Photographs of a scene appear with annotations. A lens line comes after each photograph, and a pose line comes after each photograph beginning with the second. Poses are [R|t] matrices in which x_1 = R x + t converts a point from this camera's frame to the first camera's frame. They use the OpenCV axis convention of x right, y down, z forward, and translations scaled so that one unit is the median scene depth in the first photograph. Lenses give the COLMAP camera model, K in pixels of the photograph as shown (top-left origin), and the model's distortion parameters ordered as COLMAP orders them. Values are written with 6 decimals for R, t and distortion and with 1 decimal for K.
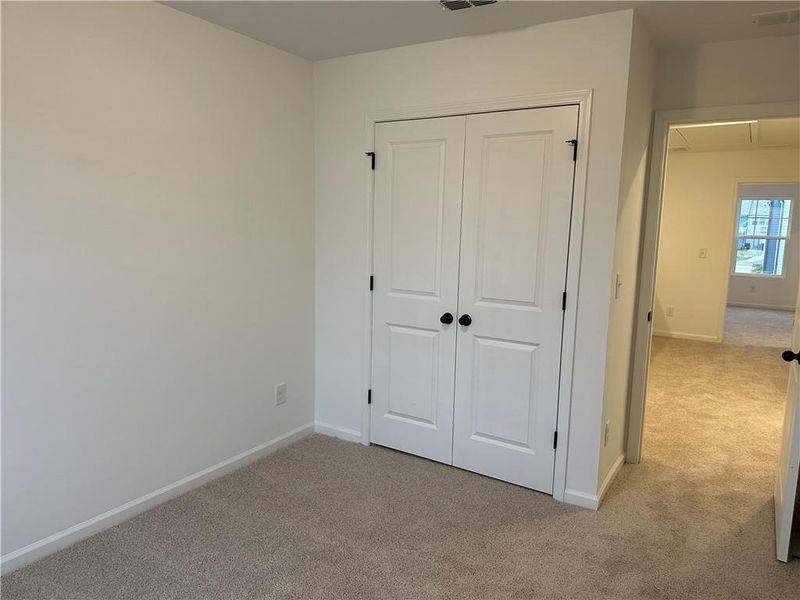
lens RADIAL K [[557.3, 0, 400.7], [0, 557.3, 303.5], [0, 0, 1]] dist [0.055001, -0.042810]
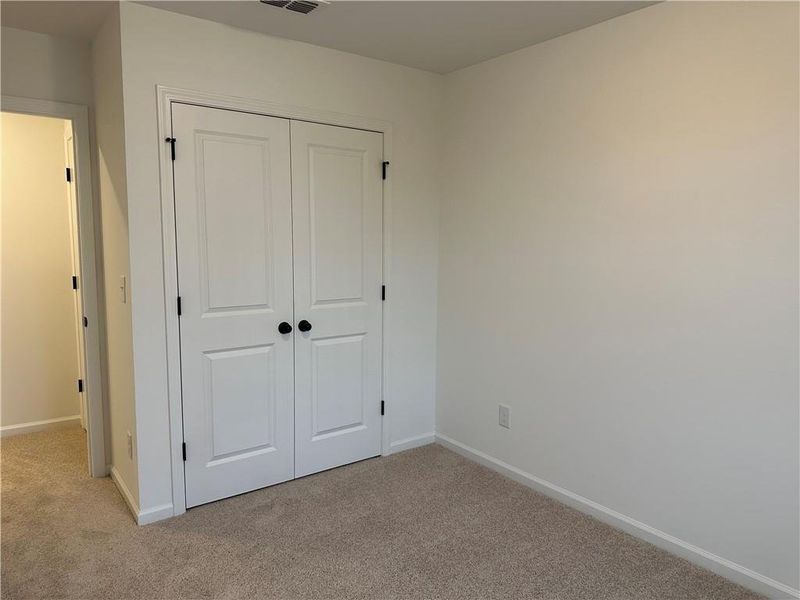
lens RADIAL K [[557.3, 0, 402.1], [0, 557.3, 294.8], [0, 0, 1]] dist [0.055001, -0.042810]
pose [[0.345166, -0.120758, 0.930740, -0.728043], [0.127519, 0.988526, 0.080965, -0.081563], [-0.929838, 0.090741, 0.356605, 0.464861]]
